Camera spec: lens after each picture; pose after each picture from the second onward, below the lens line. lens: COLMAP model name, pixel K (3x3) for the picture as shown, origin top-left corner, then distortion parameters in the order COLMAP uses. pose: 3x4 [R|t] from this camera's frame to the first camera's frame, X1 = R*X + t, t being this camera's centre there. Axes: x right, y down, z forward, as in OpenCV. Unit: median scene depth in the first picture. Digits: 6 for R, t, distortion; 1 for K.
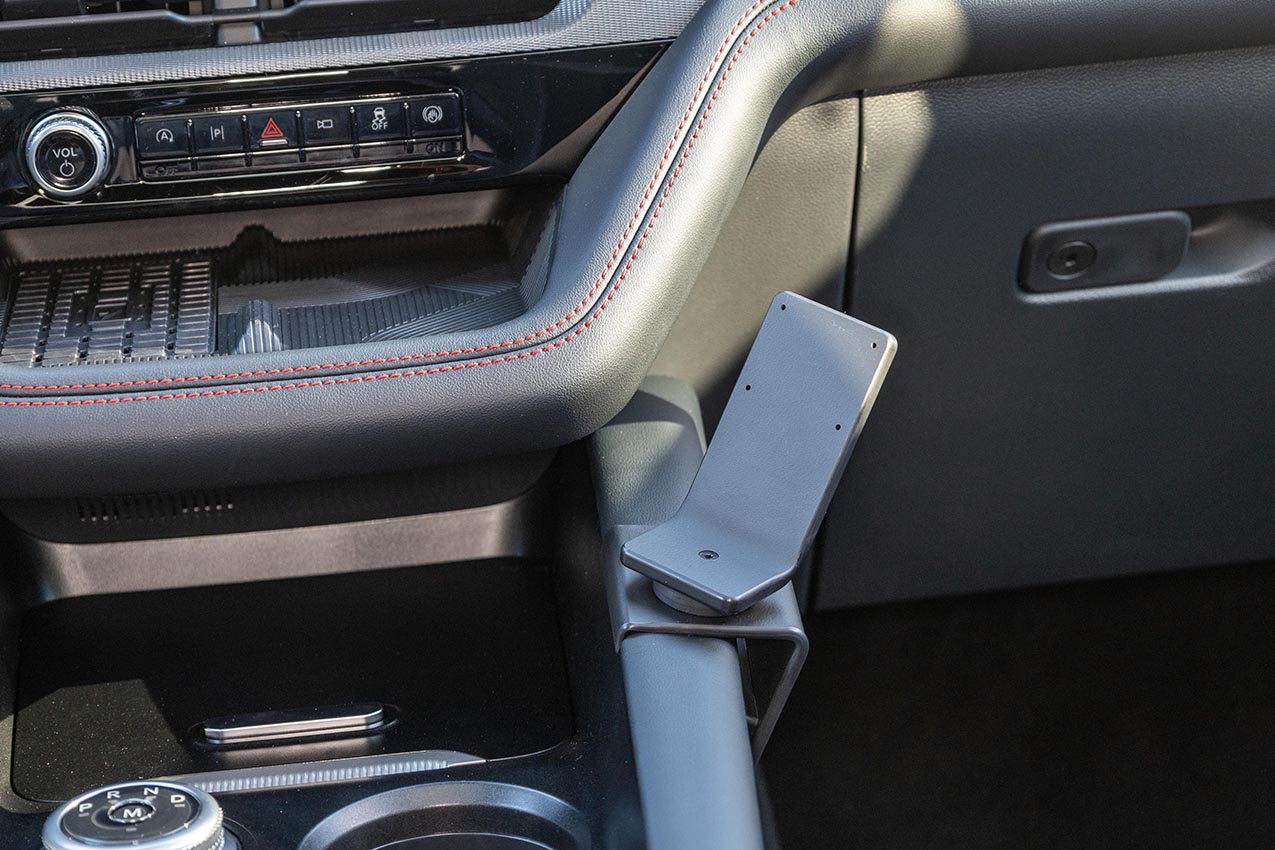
lens RADIAL K [[3331.2, 0, 647.2], [0, 3331.2, 430.8], [0, 0, 1]] dist [0.045742, 0.000000]
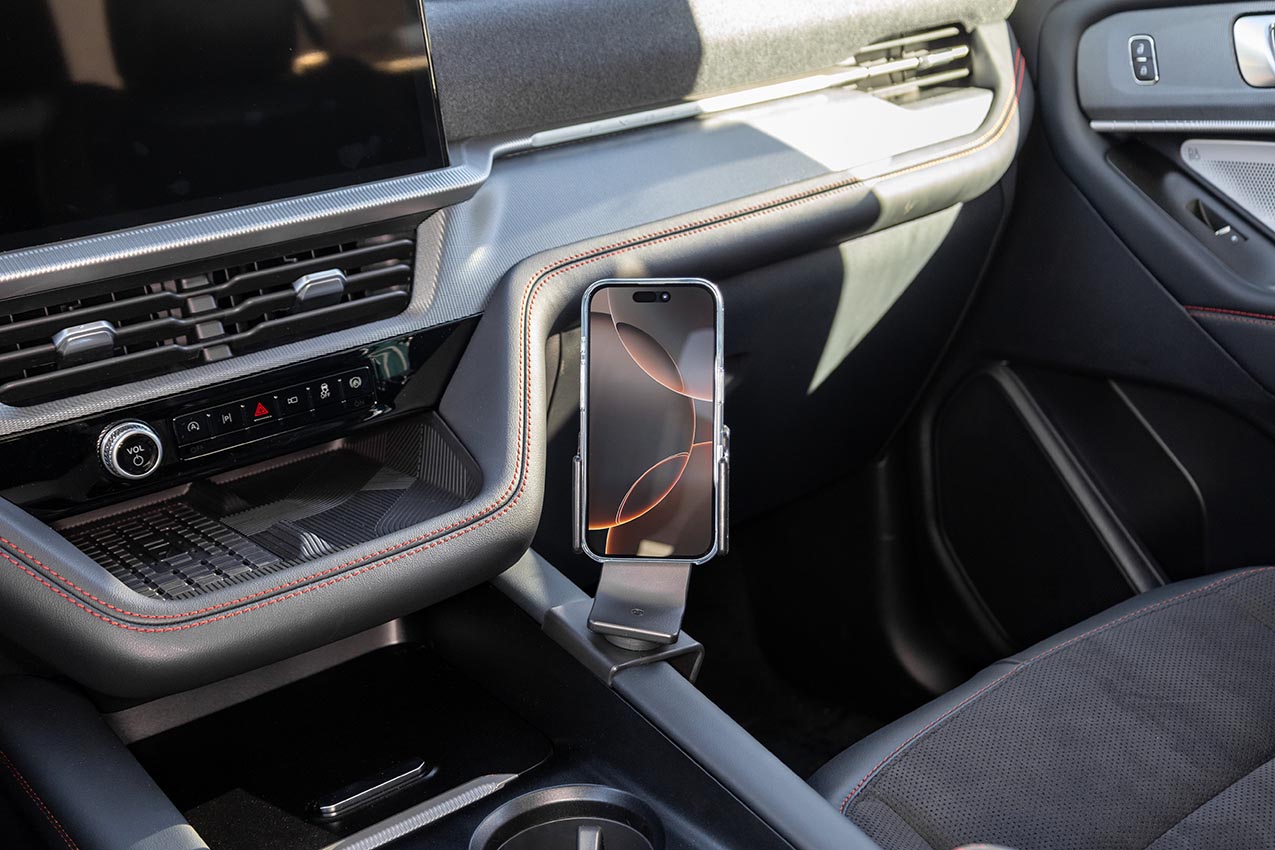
lens RADIAL K [[1458.5, 0, 633.8], [0, 1458.5, 437.5], [0, 0, 1]] dist [-0.005548, 0.000000]
pose [[0.870297, -0.186953, 0.455666, -0.271067], [0.203822, 0.978930, 0.012351, -0.051583], [-0.448375, 0.082126, 0.890065, 0.332657]]
